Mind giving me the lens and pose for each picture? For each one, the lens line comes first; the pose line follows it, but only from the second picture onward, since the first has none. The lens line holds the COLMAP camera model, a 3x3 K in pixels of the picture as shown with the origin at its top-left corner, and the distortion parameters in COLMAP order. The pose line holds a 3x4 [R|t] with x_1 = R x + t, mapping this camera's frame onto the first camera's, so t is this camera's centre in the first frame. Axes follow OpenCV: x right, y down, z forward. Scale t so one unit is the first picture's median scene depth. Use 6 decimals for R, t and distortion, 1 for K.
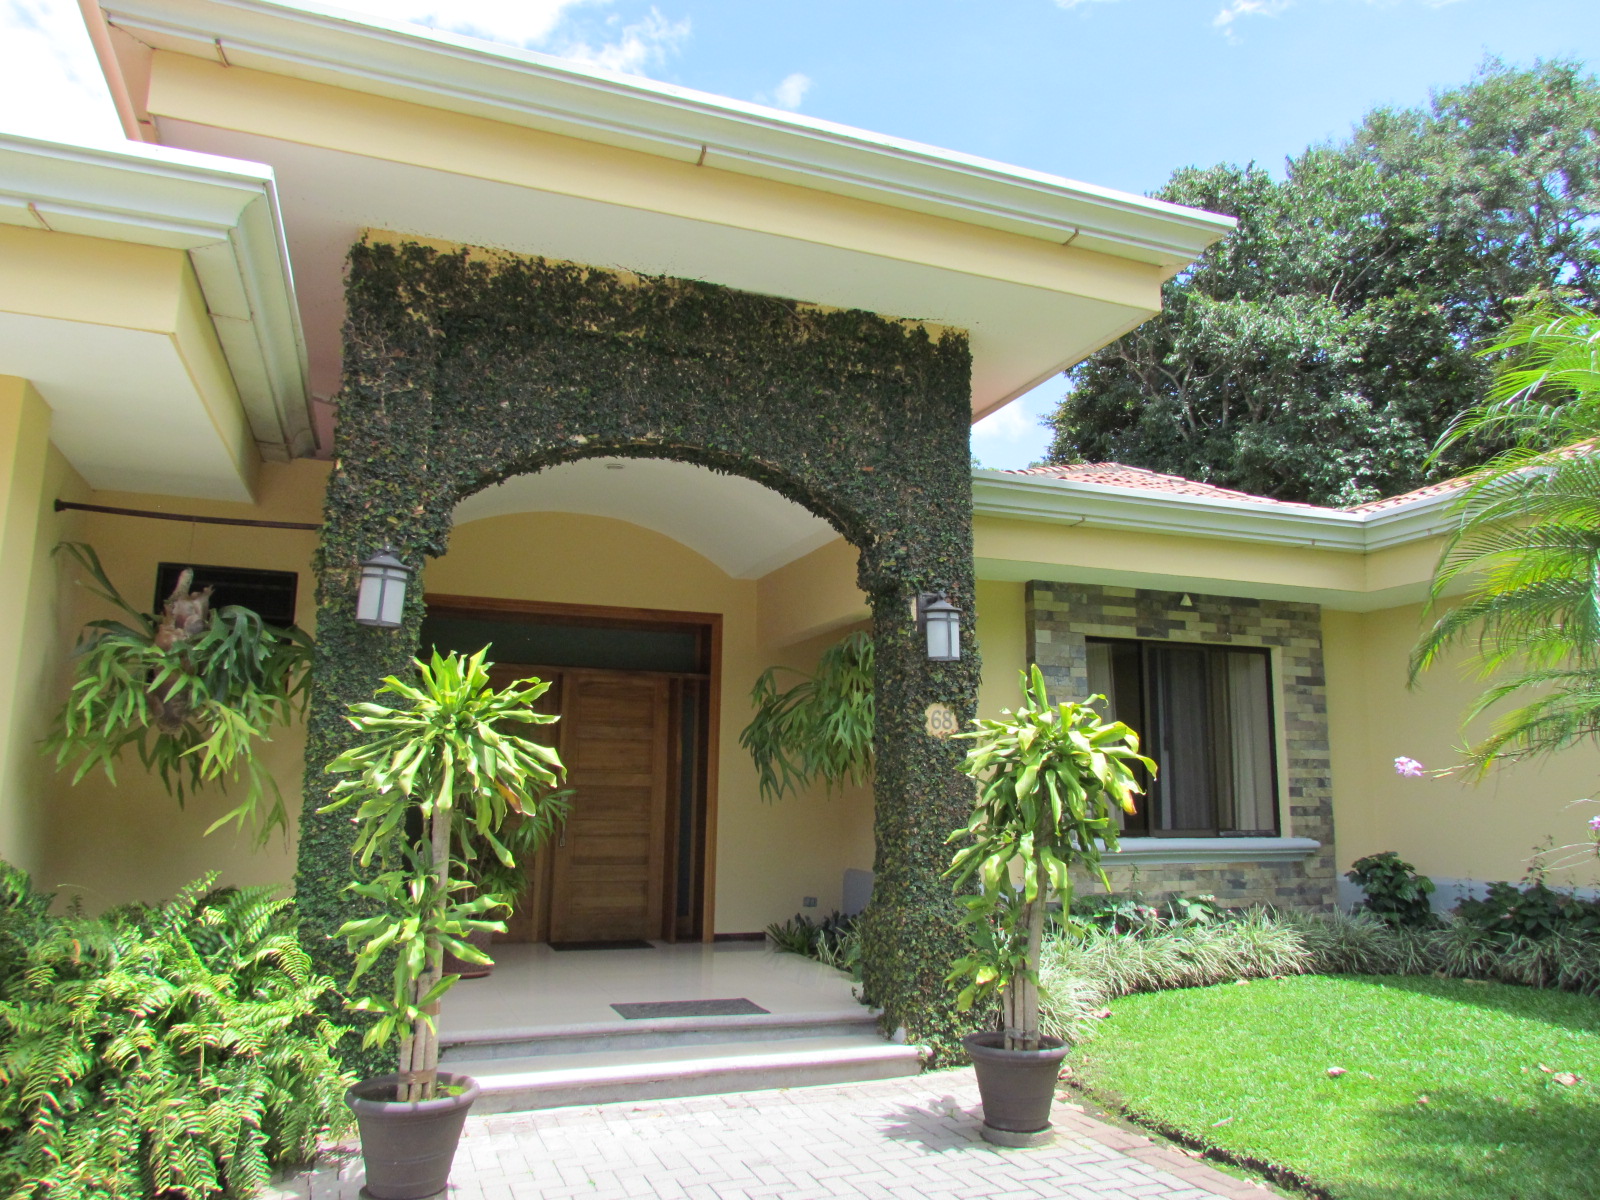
lens RADIAL K [[1136.0, 0, 800.0], [0, 1136.0, 600.0], [0, 0, 1]] dist [-0.028445, 0.004522]
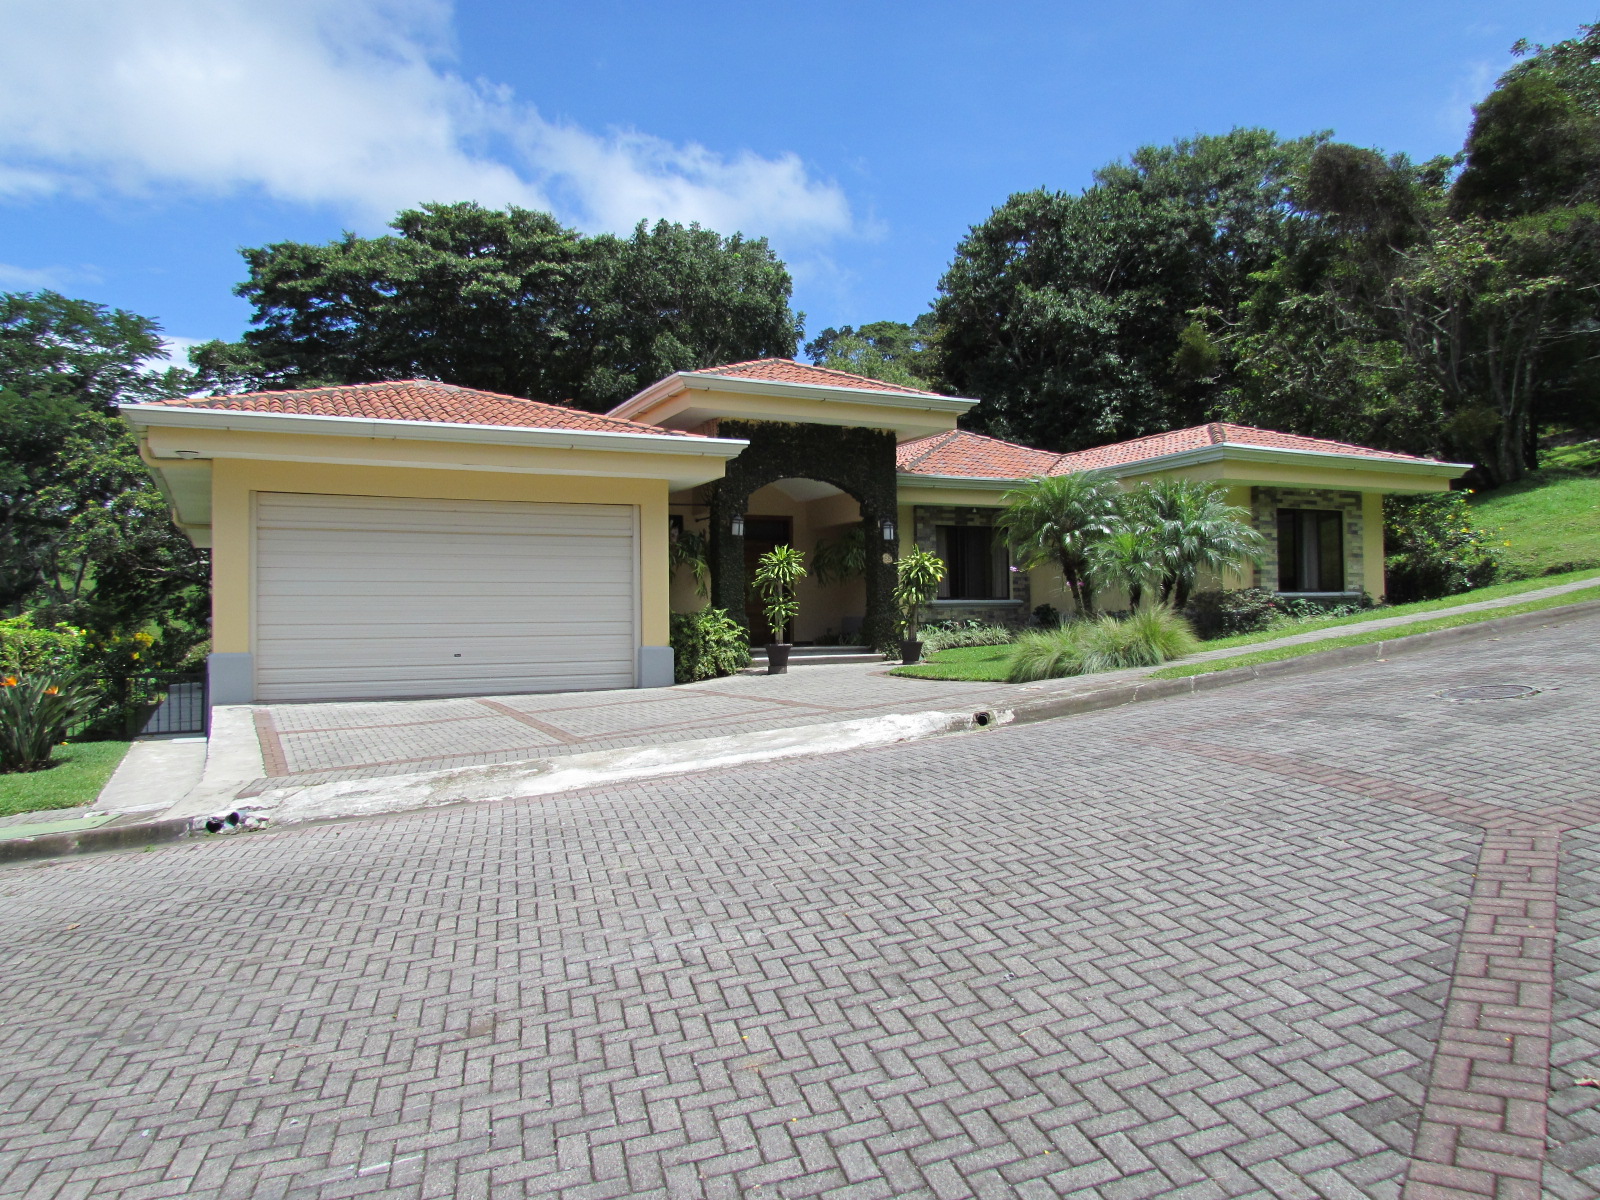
lens RADIAL K [[1136.0, 0, 800.0], [0, 1136.0, 600.0], [0, 0, 1]] dist [-0.028445, 0.004522]
pose [[0.995356, -0.023456, 0.093362, -0.340539], [0.009579, 0.989179, 0.146398, -0.200637], [-0.095786, -0.144824, 0.984810, -1.730158]]
